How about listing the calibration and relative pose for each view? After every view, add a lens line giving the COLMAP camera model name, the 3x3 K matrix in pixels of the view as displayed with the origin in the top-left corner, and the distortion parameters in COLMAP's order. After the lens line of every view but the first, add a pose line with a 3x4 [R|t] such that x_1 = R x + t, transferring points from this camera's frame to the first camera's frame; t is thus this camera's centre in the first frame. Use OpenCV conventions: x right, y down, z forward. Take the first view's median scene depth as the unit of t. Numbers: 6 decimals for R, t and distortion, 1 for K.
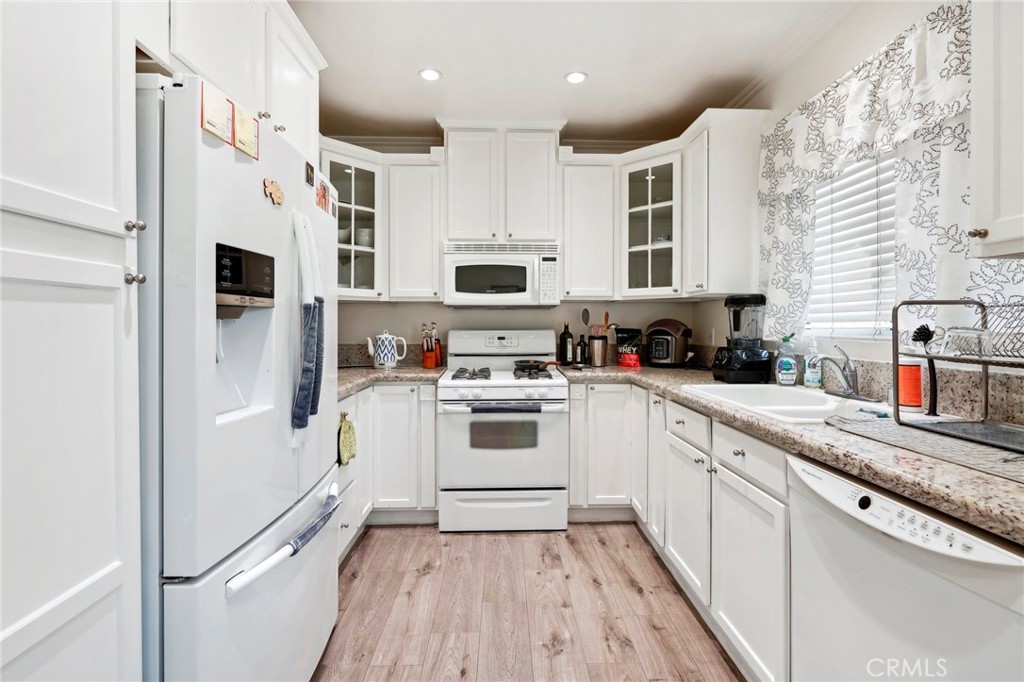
lens RADIAL K [[476.3, 0, 511.7], [0, 476.3, 327.6], [0, 0, 1]] dist [-0.009361, 0.002735]
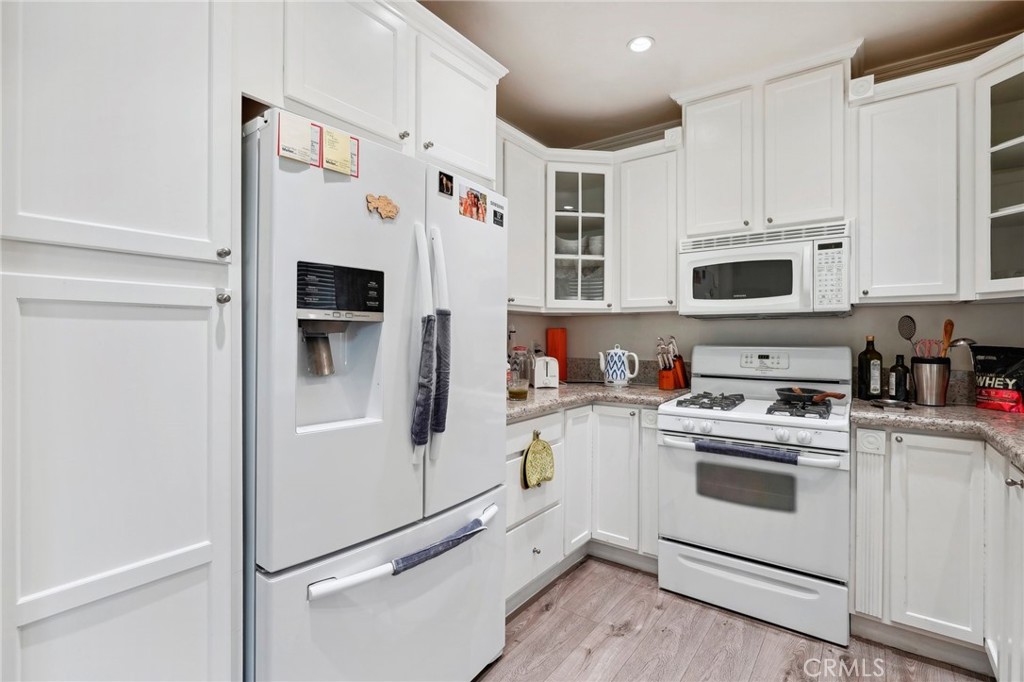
lens RADIAL K [[476.3, 0, 507.3], [0, 476.3, 335.2], [0, 0, 1]] dist [-0.009361, 0.002735]
pose [[0.782886, 0.000727, -0.622165, 0.158155], [-0.007903, 0.999930, -0.008777, -0.002991], [0.622115, 0.011788, 0.782837, 0.180363]]
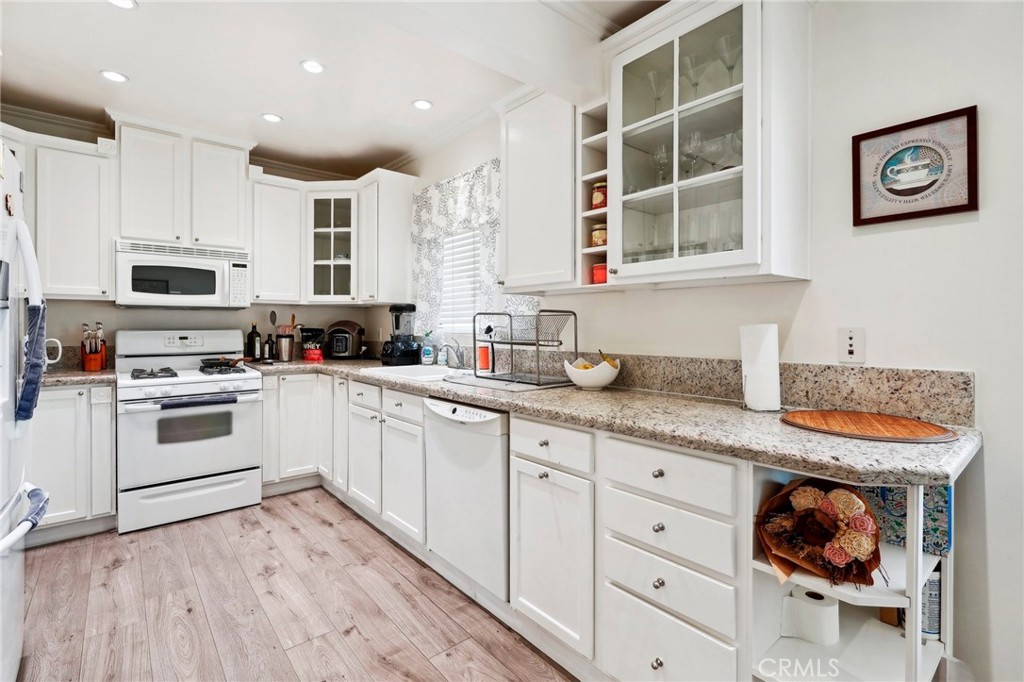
lens RADIAL K [[476.3, 0, 508.7], [0, 476.3, 326.1], [0, 0, 1]] dist [-0.009361, 0.002735]
pose [[0.784000, -0.000155, 0.620760, -0.129170], [0.002923, 0.999990, -0.003442, 0.002367], [-0.620753, 0.004513, 0.783993, -0.279880]]
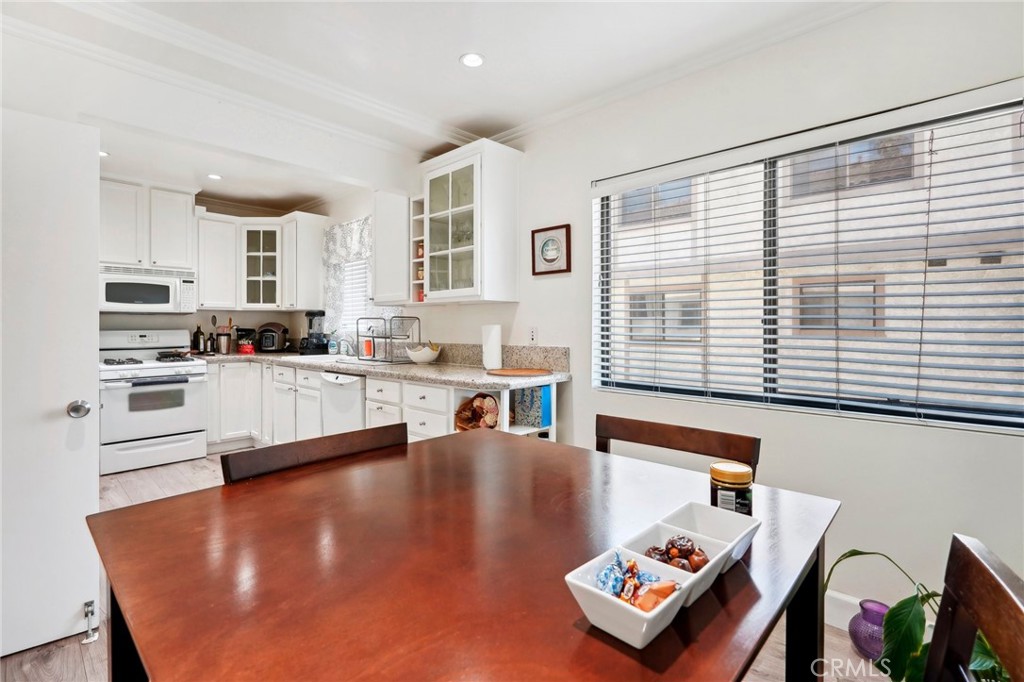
lens RADIAL K [[476.3, 0, 508.9], [0, 476.3, 326.5], [0, 0, 1]] dist [-0.009361, 0.002735]
pose [[0.707716, -0.001815, 0.706495, -0.286245], [0.005895, 0.999977, -0.003337, 0.006545], [-0.706473, 0.006527, 0.707710, -0.826563]]
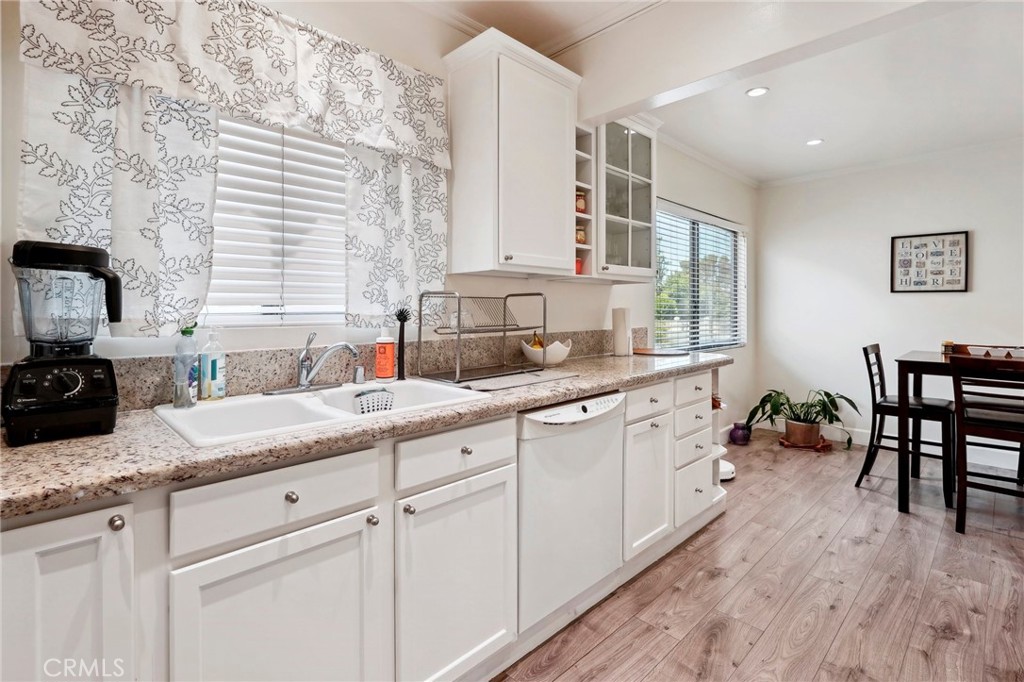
lens RADIAL K [[476.3, 0, 518.1], [0, 476.3, 308.5], [0, 0, 1]] dist [-0.009361, 0.002735]
pose [[-0.682620, 0.001431, 0.730772, -0.137761], [0.005001, 0.999984, 0.002713, -0.004485], [-0.730756, 0.005507, -0.682616, 0.857759]]
